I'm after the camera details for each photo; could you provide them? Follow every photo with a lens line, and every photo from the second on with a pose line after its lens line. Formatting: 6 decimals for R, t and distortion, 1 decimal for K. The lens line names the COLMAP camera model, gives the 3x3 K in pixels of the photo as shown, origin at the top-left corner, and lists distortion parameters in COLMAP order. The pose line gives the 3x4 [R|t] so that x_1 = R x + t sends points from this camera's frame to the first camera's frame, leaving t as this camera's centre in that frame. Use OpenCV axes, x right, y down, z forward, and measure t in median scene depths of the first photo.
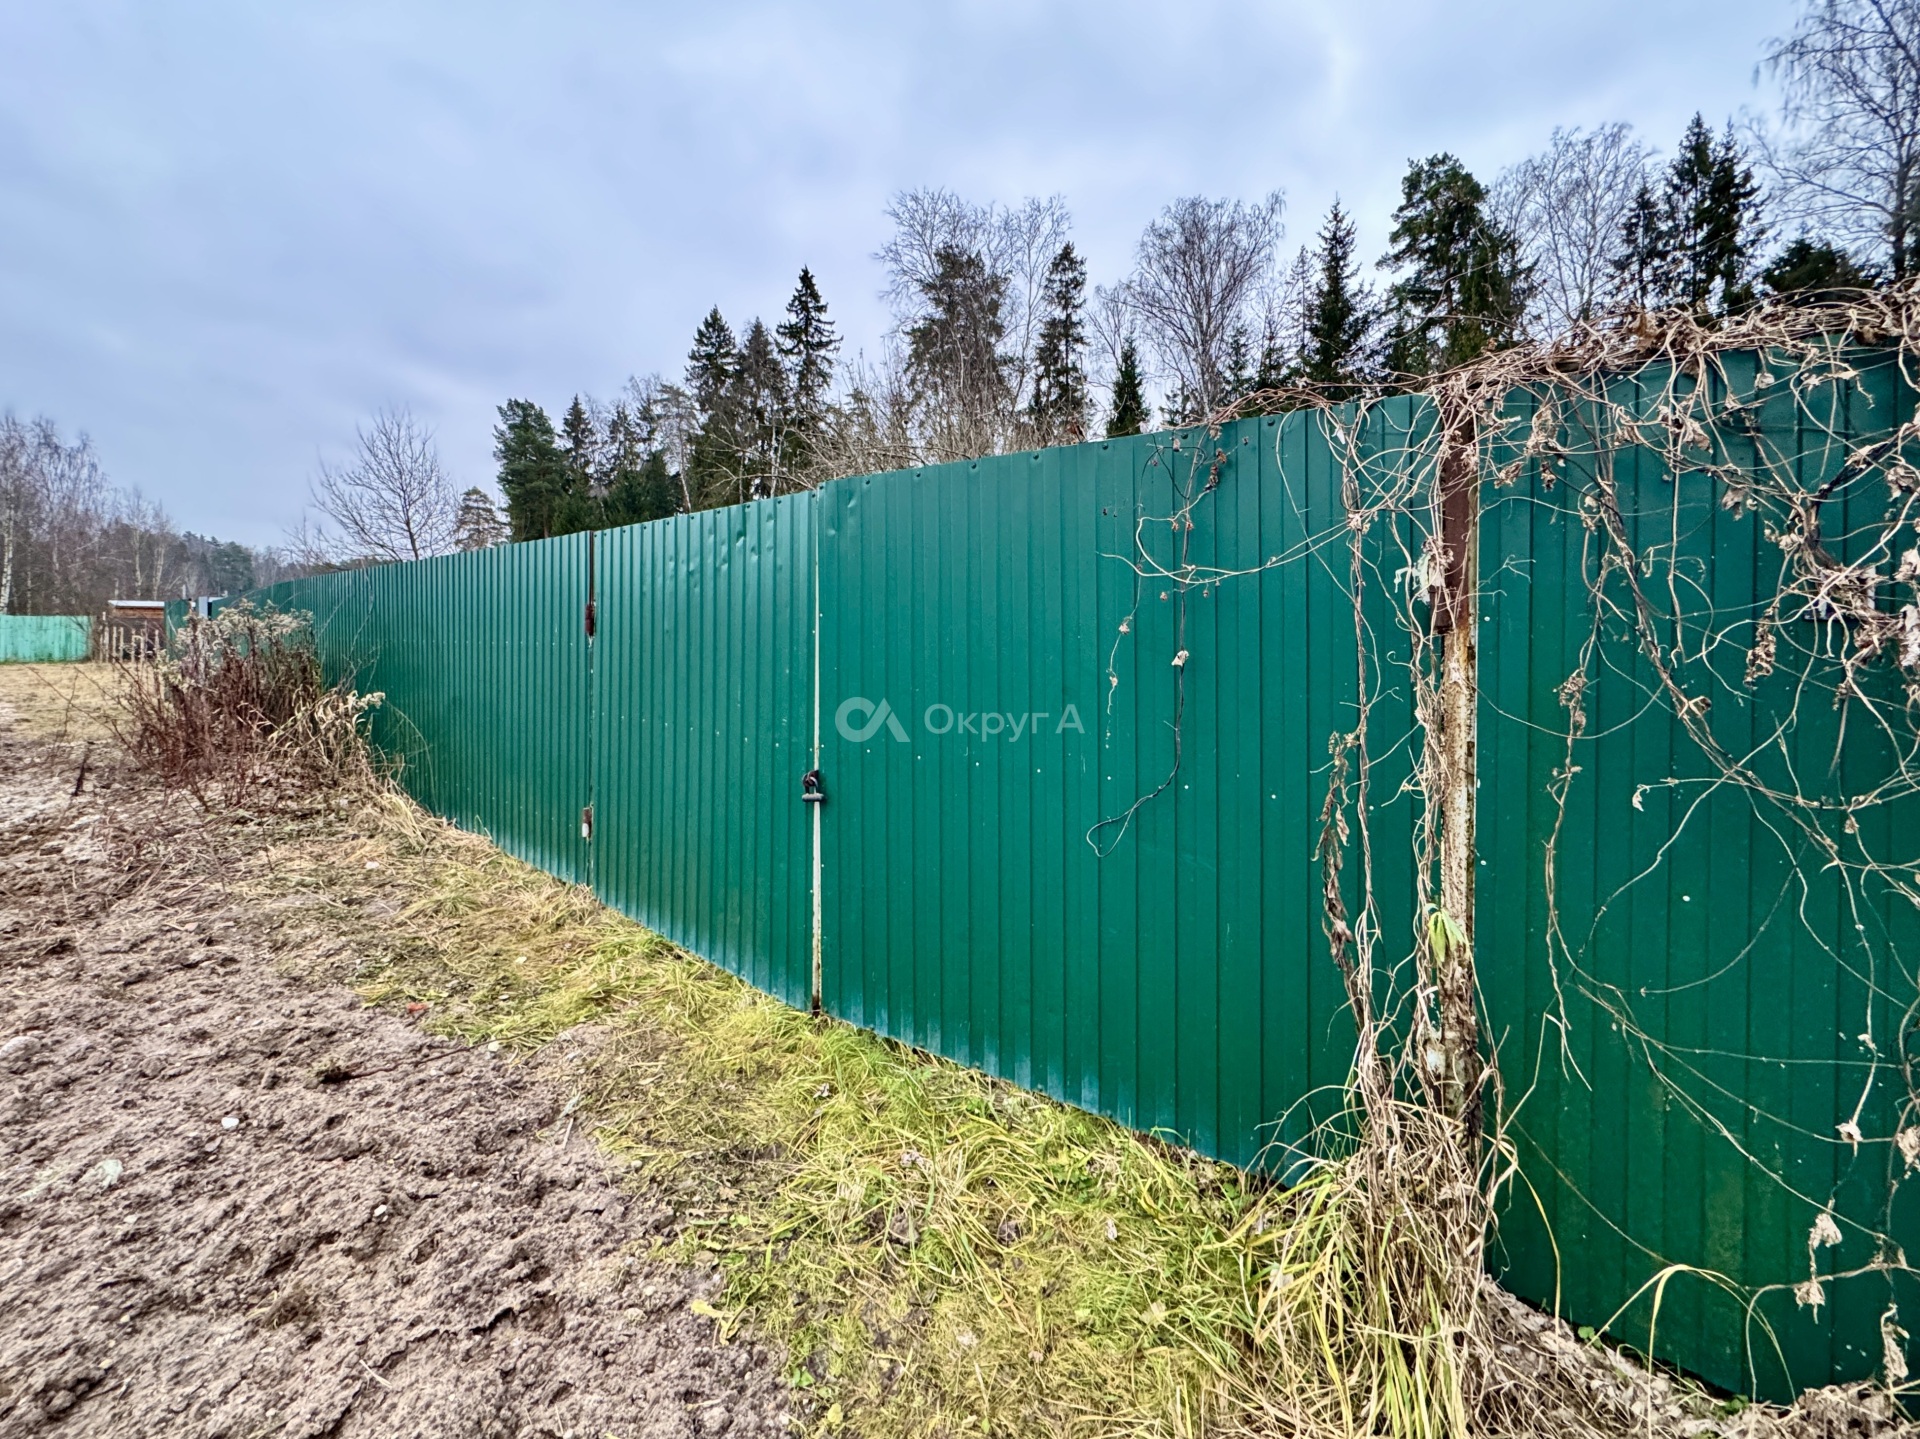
lens RADIAL K [[762.5, 0, 973.1], [0, 762.5, 633.4], [0, 0, 1]] dist [0.000843, -0.000565]
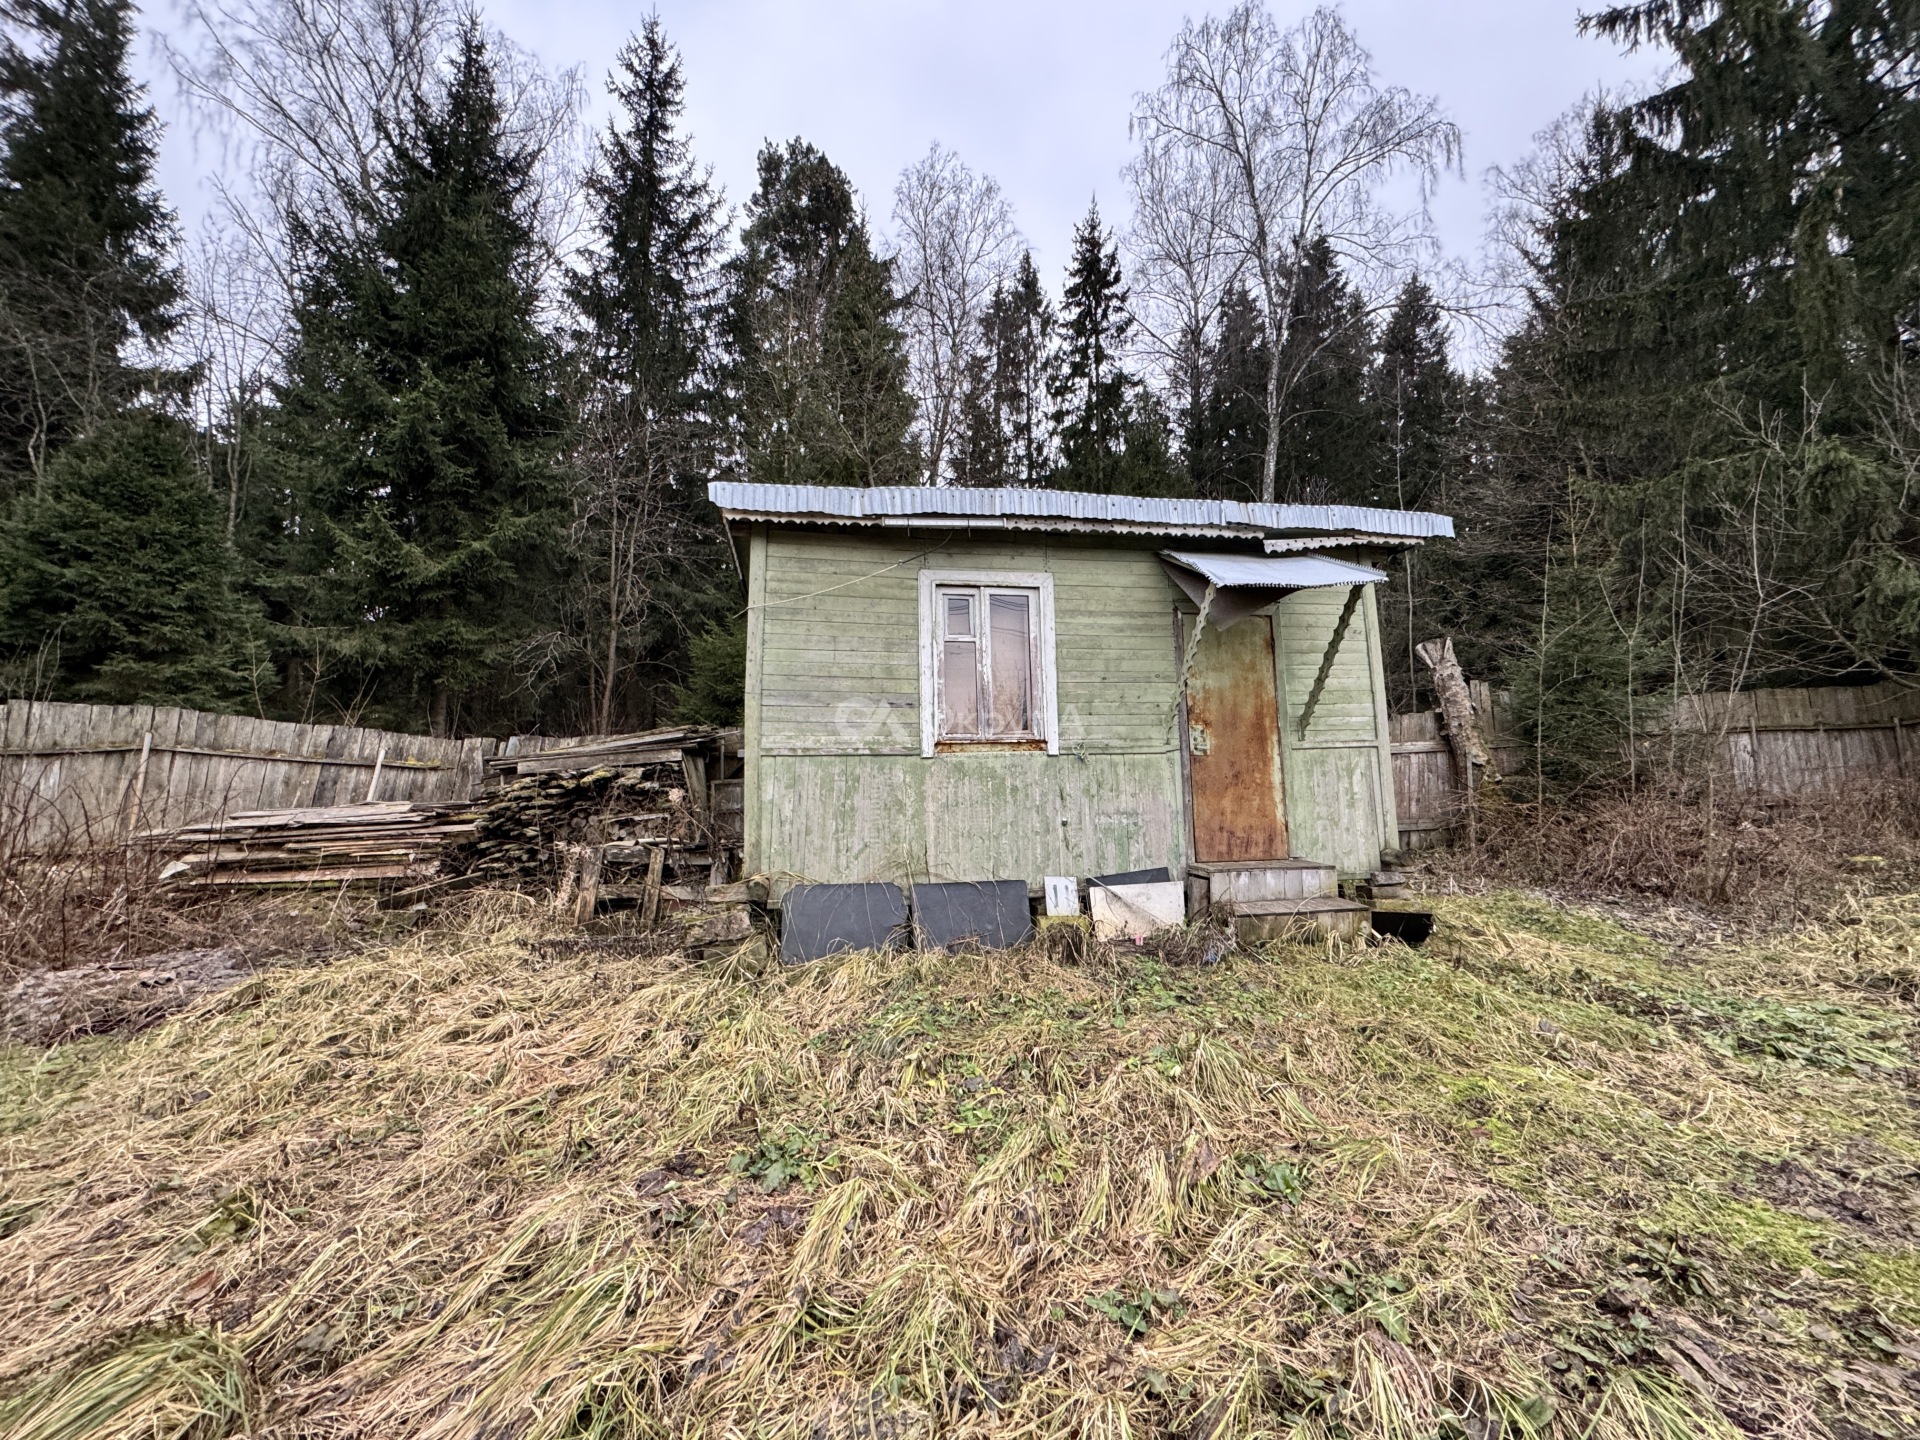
lens RADIAL K [[762.5, 0, 943.4], [0, 762.5, 716.9], [0, 0, 1]] dist [0.000843, -0.000565]
pose [[0.731281, 0.054959, 0.679858, 0.208196], [0.010128, 0.995764, -0.091391, -0.000899], [-0.682001, 0.073719, 0.727626, 0.360359]]
